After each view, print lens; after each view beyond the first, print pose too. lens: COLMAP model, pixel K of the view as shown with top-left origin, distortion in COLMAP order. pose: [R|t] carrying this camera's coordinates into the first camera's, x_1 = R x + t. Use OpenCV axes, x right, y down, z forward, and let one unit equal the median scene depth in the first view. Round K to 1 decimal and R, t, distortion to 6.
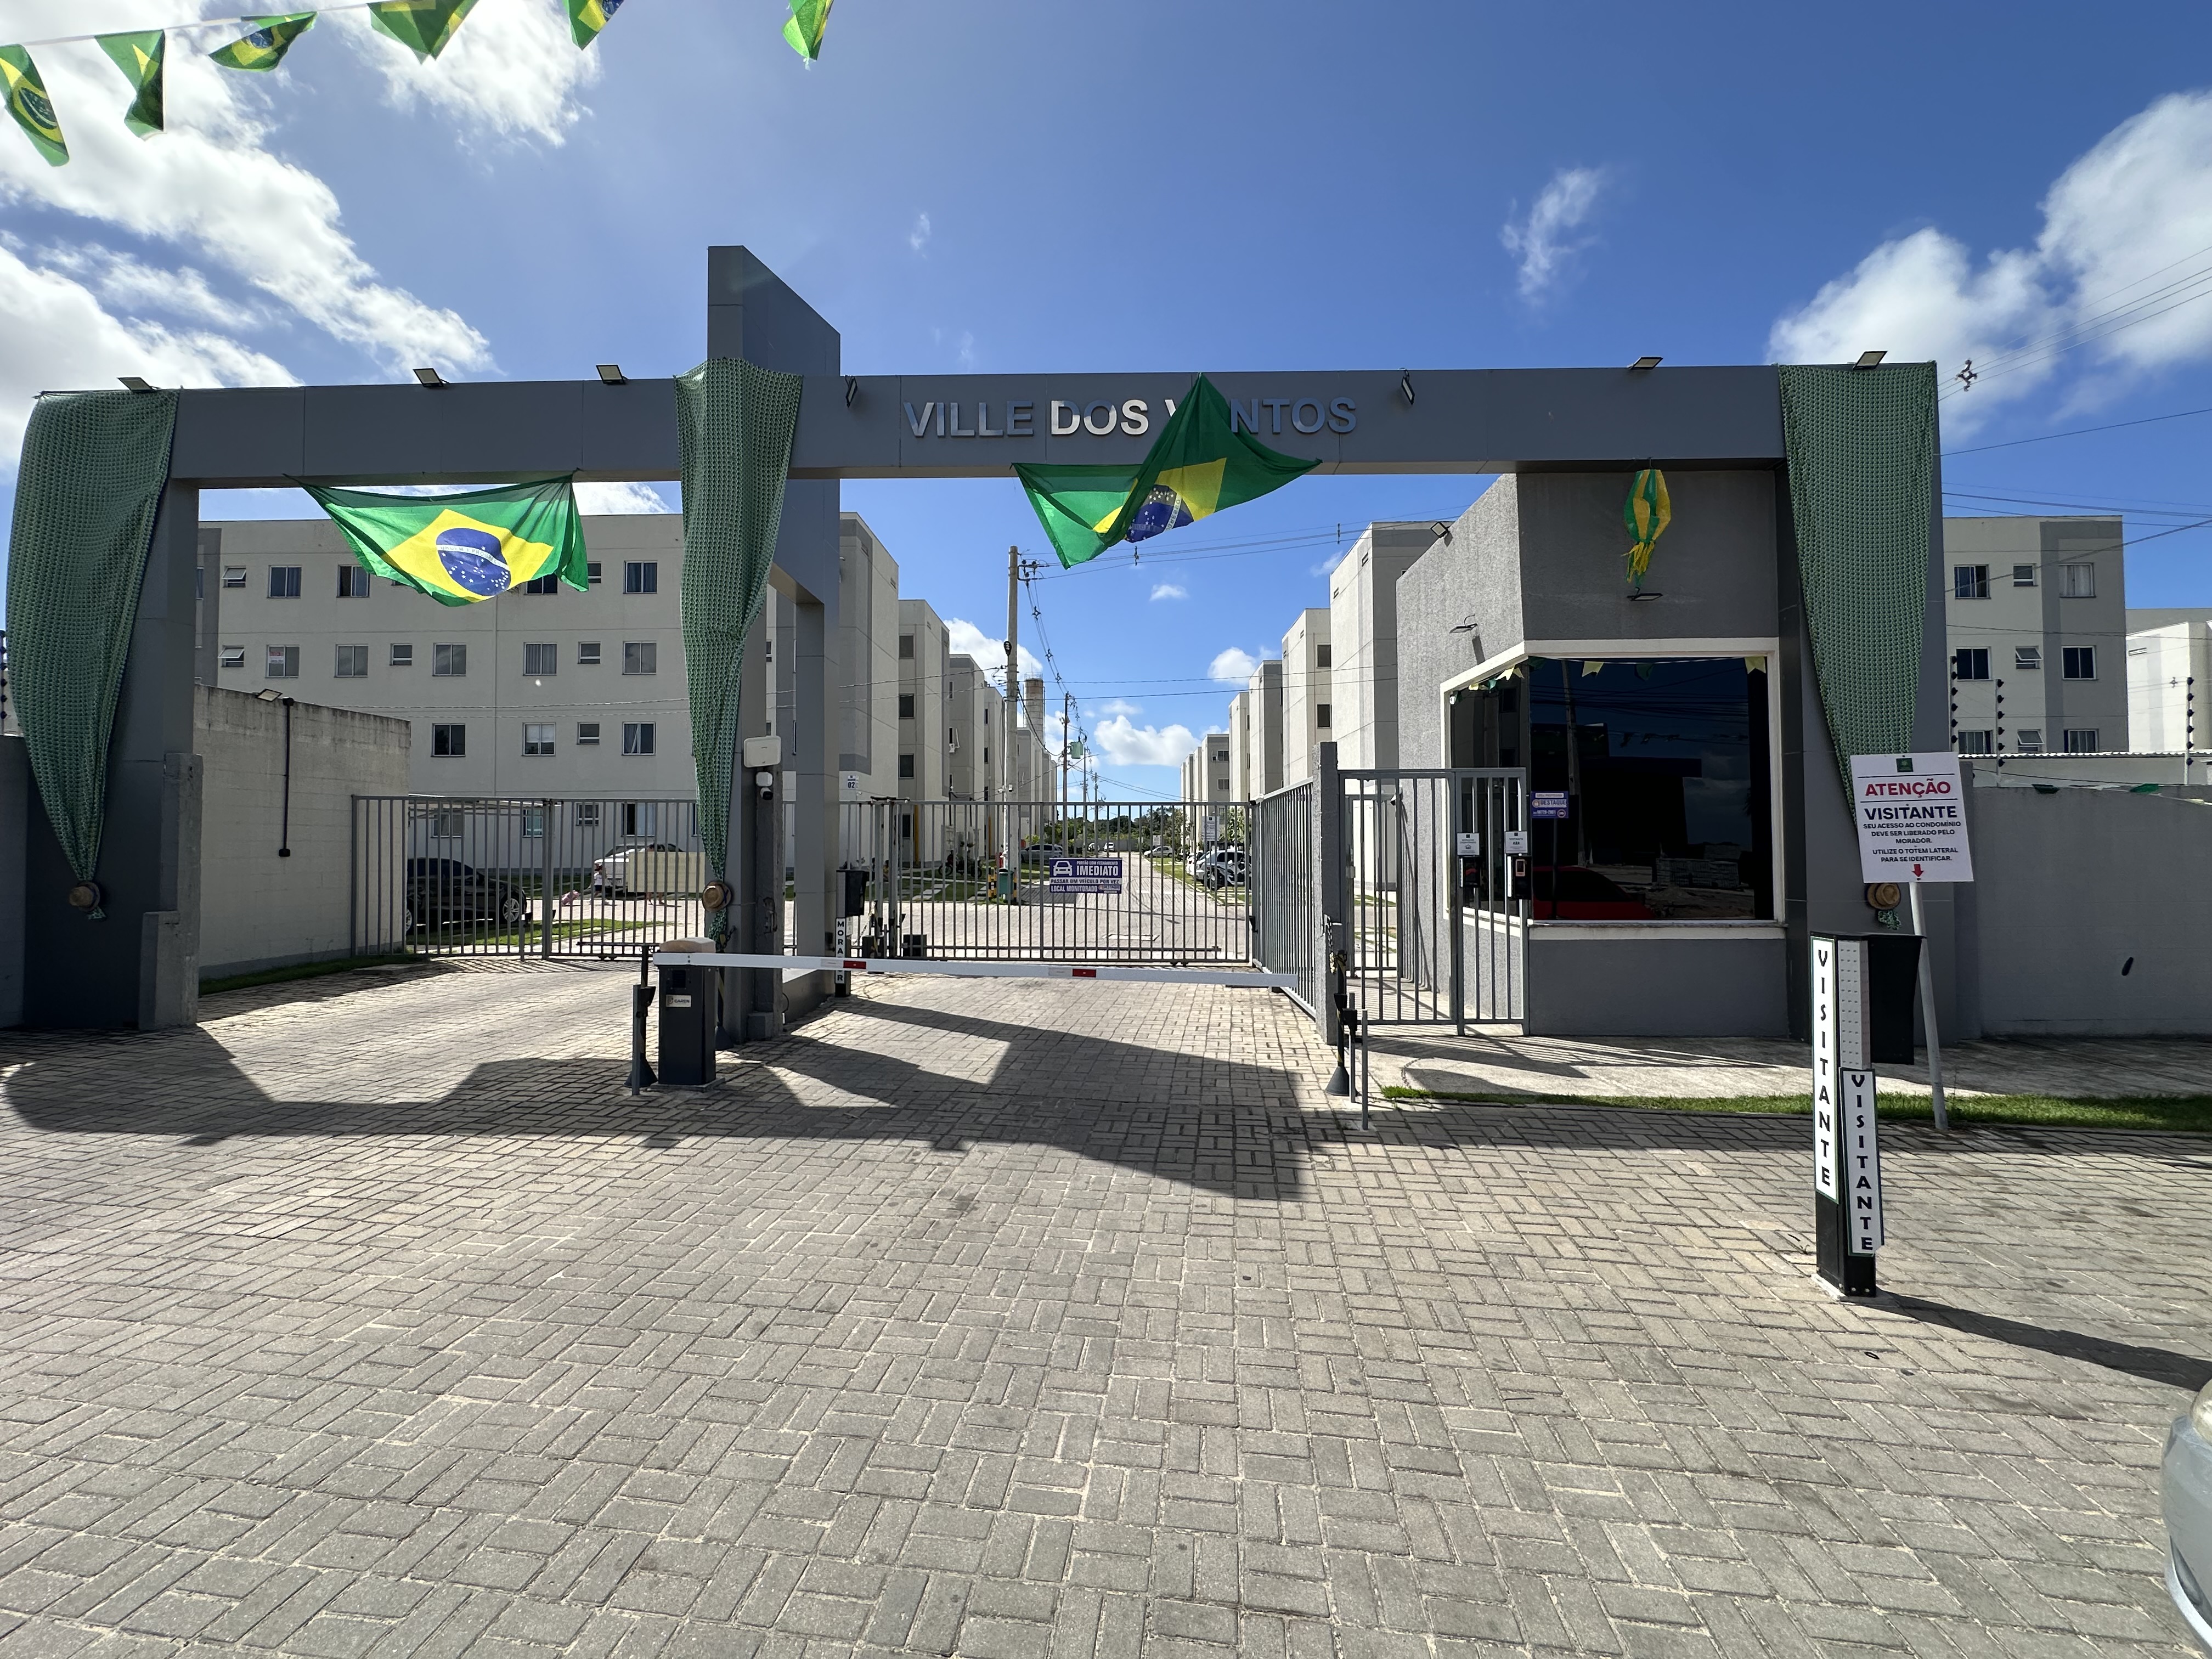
lens RADIAL K [[882.8, 0, 1101.7], [0, 882.8, 829.4], [0, 0, 1]] dist [-0.004311, -0.000354]
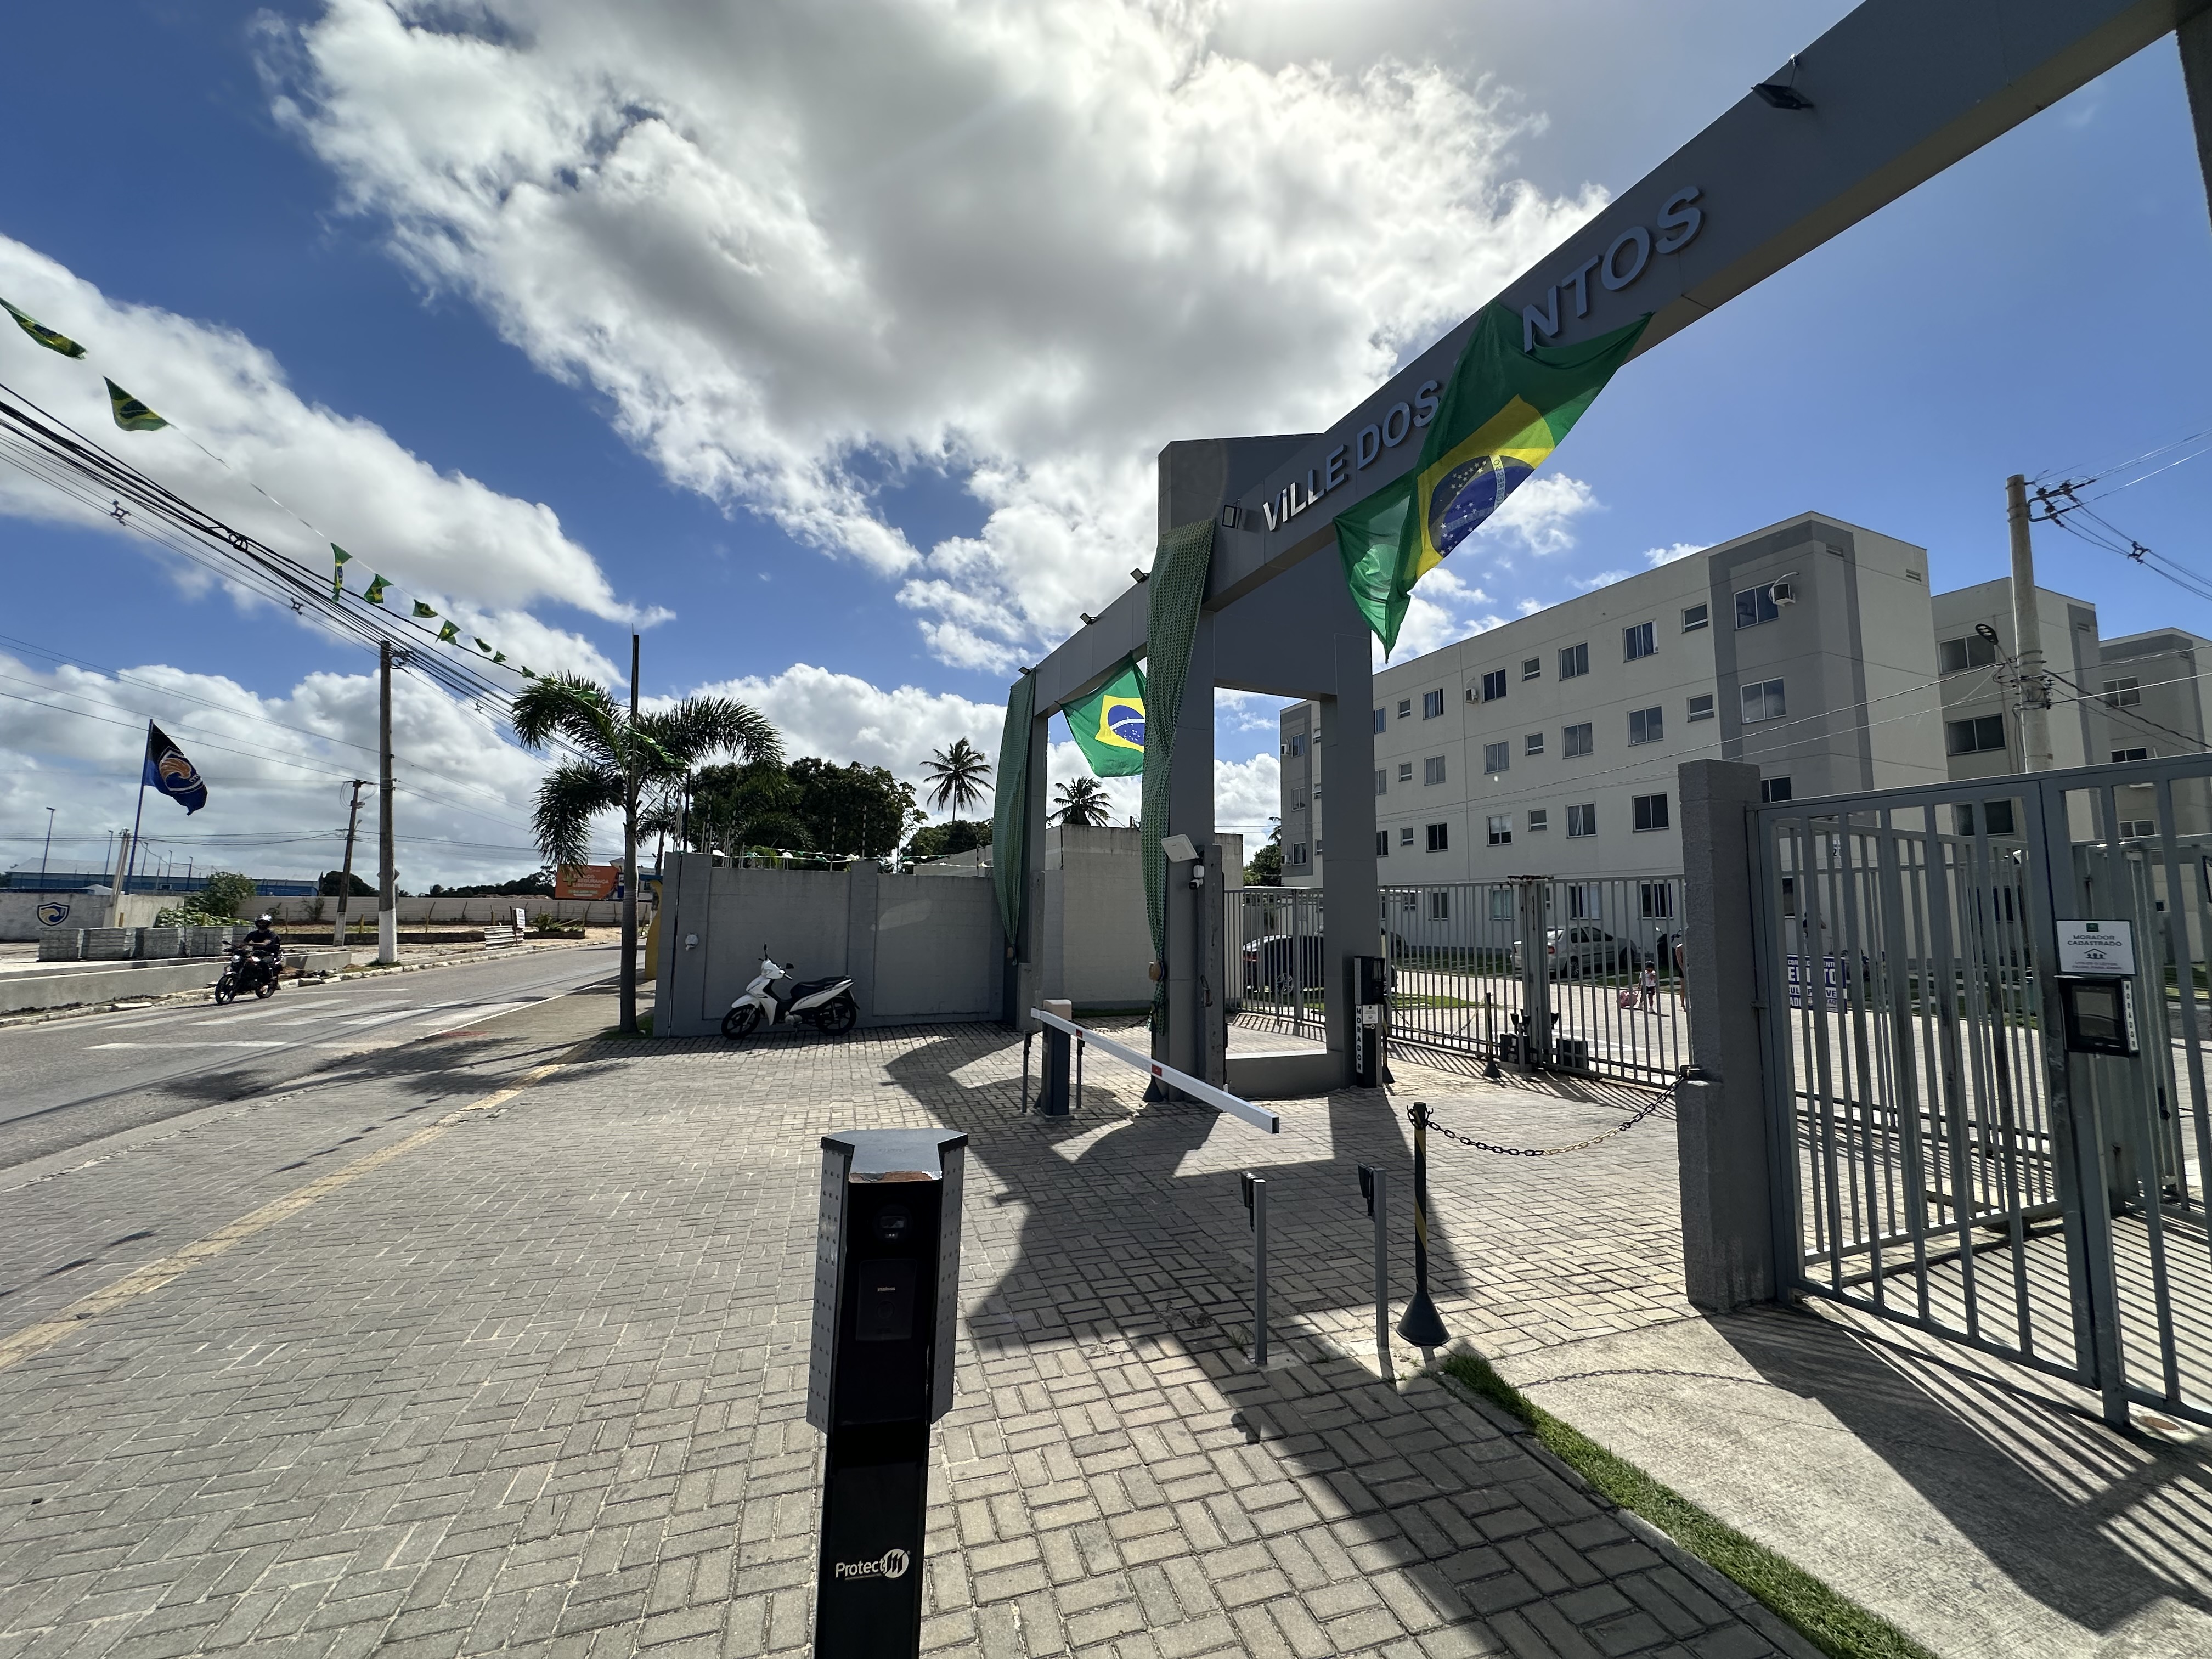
lens RADIAL K [[882.8, 0, 1101.7], [0, 882.8, 829.4], [0, 0, 1]] dist [-0.004311, -0.000354]
pose [[0.413318, -0.089001, -0.906227, 0.371749], [0.004619, 0.995404, -0.095652, -0.001322], [0.910575, 0.035349, 0.411830, 0.247351]]
